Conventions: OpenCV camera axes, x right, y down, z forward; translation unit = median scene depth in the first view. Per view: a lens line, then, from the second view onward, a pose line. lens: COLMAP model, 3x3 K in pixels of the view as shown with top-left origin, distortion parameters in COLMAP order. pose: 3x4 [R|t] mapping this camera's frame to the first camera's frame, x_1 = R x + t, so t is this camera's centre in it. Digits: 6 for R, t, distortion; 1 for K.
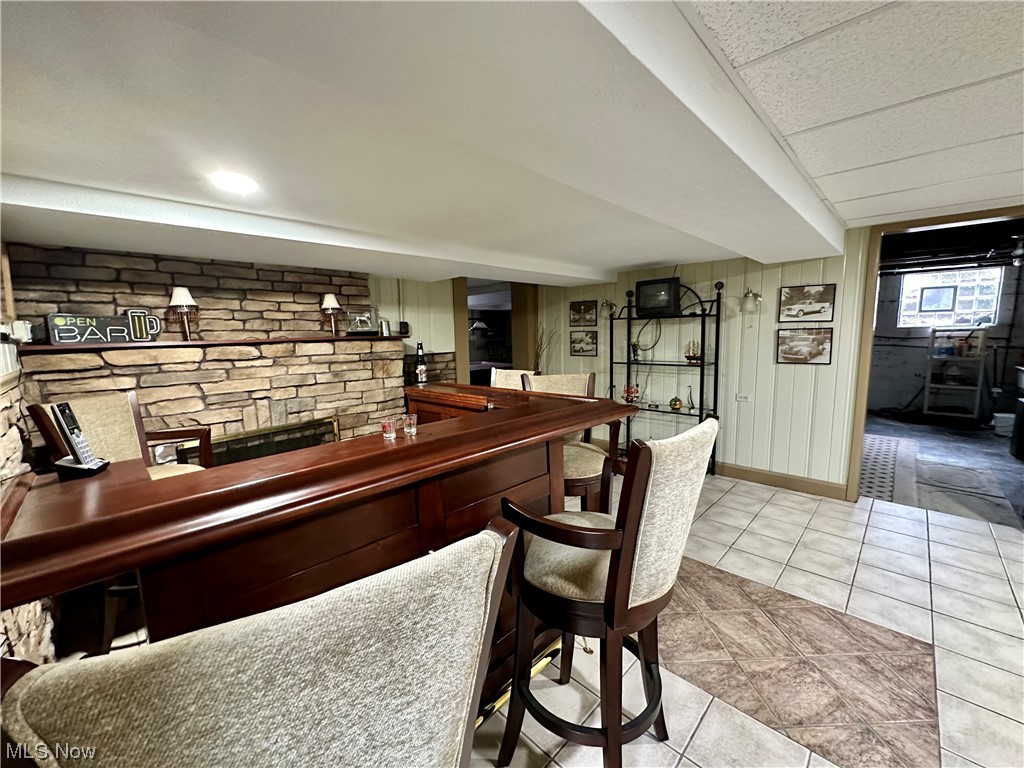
lens RADIAL K [[411.7, 0, 512.0], [0, 411.7, 384.0], [0, 0, 1]] dist [-0.000026, -0.000133]
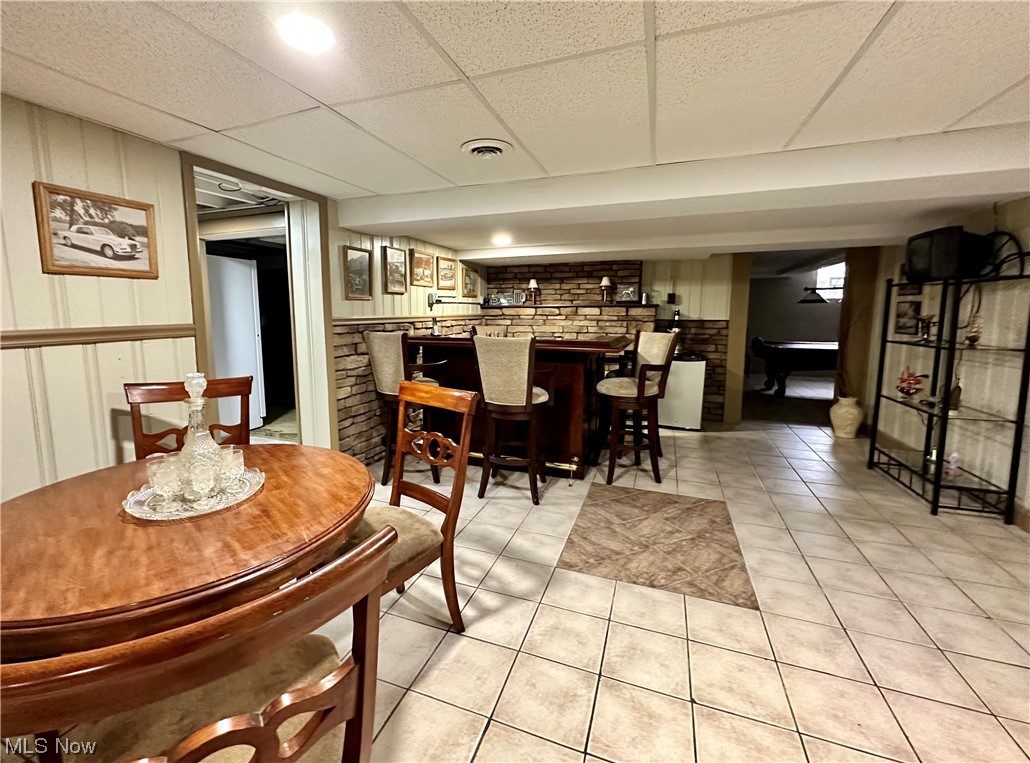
lens RADIAL K [[442.5, 0, 493.4], [0, 442.5, 362.6], [0, 0, 1]] dist [-0.000521, -0.000119]
pose [[0.390297, 0.127114, -0.911872, 1.086005], [-0.123182, 0.988728, 0.085104, 0.016036], [0.912411, 0.079110, 0.401556, -0.048105]]
